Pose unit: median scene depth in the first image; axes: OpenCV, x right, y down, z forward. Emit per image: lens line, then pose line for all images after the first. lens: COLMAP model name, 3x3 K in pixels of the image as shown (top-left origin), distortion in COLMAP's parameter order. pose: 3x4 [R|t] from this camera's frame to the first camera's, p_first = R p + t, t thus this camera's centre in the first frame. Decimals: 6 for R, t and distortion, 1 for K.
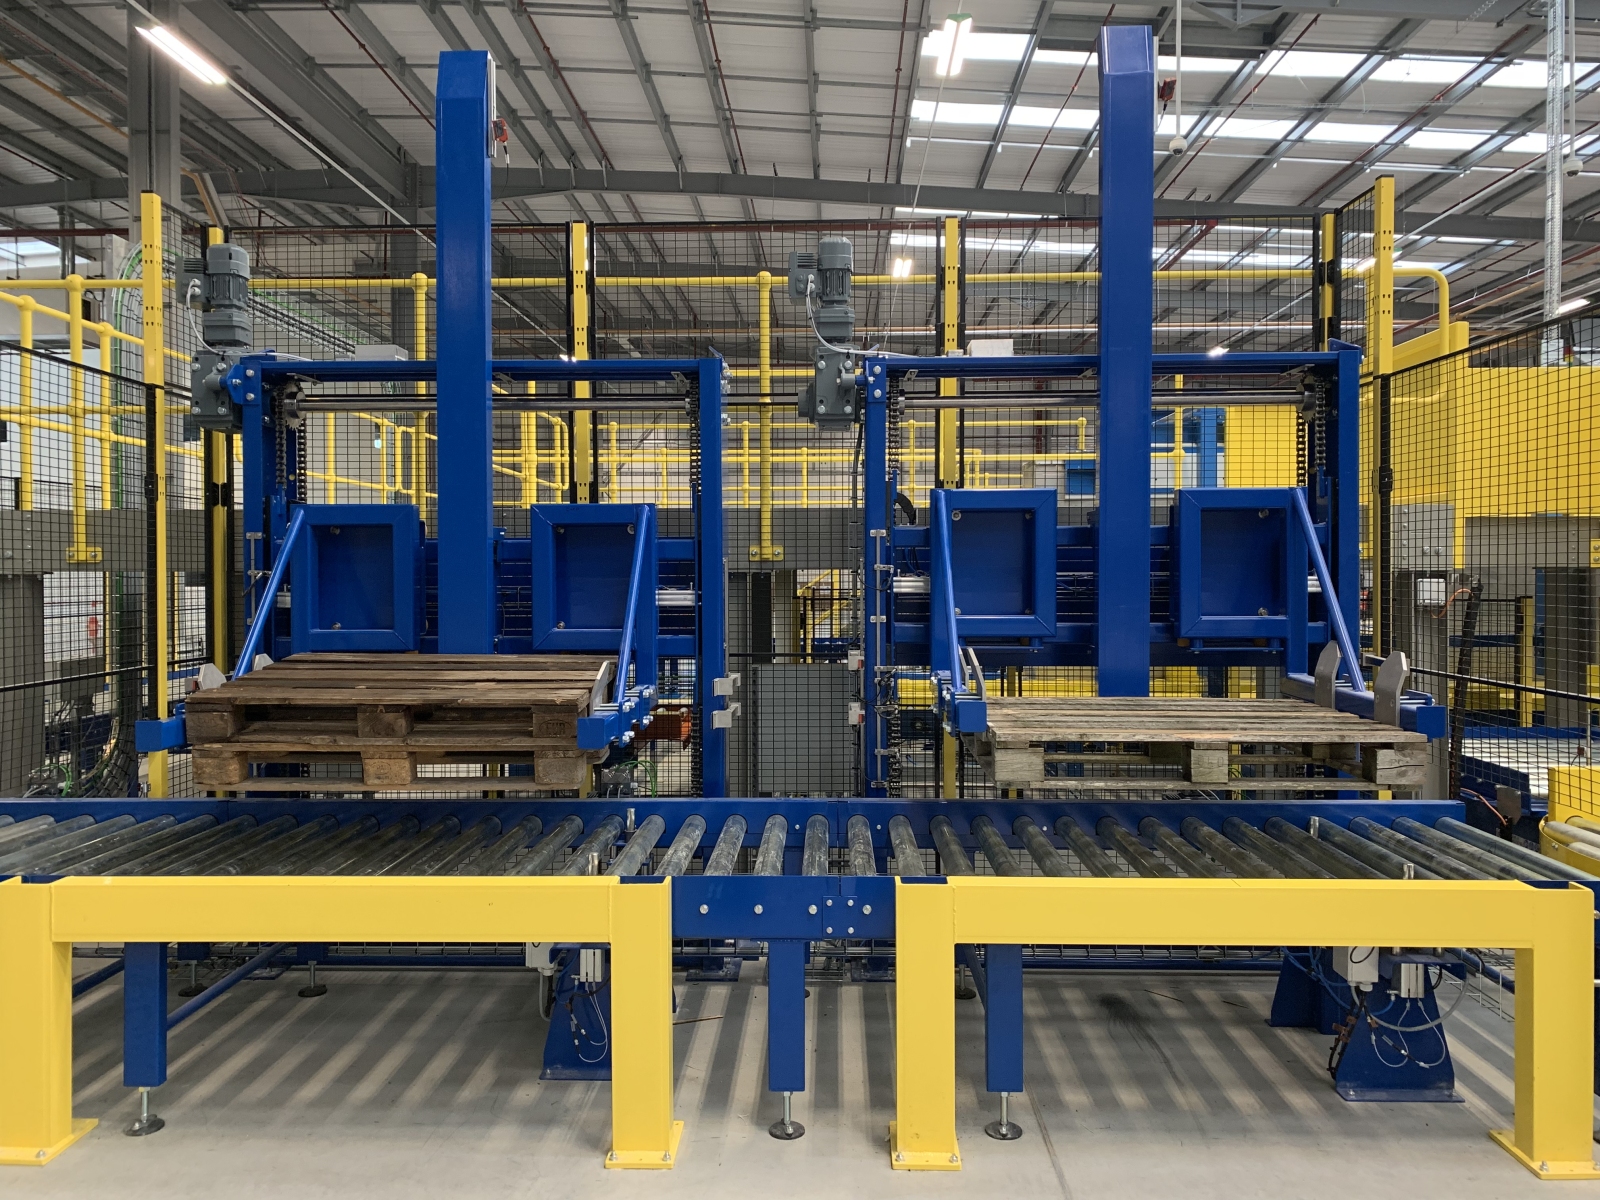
lens RADIAL K [[1228.3, 0, 800.0], [0, 1228.3, 600.0], [0, 0, 1]] dist [0.003214, -0.002184]
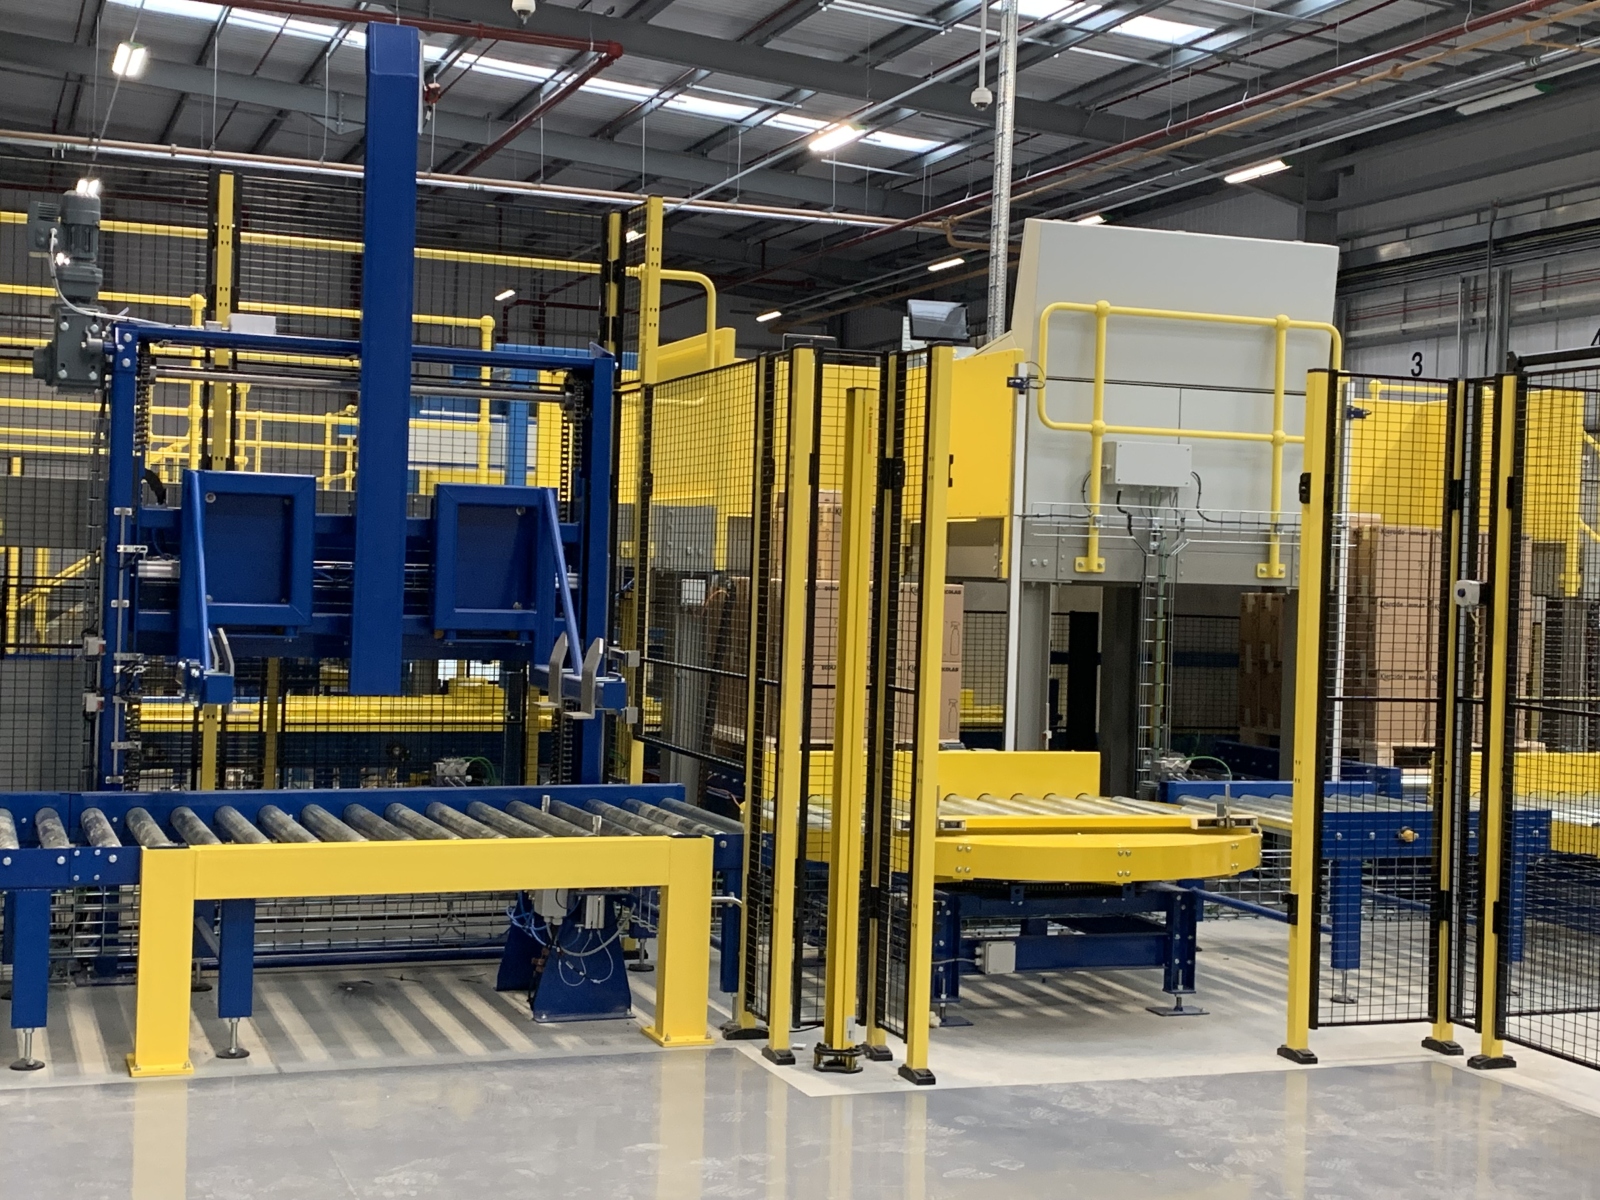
lens RADIAL K [[2210.9, 0, 796.6], [0, 2210.9, 569.3], [0, 0, 1]] dist [0.096692, 0.020254]
pose [[0.925959, 0.033797, 0.376109, -0.100896], [-0.026646, 0.999352, -0.024200, 0.016993], [-0.376683, 0.012387, 0.926259, -0.779620]]
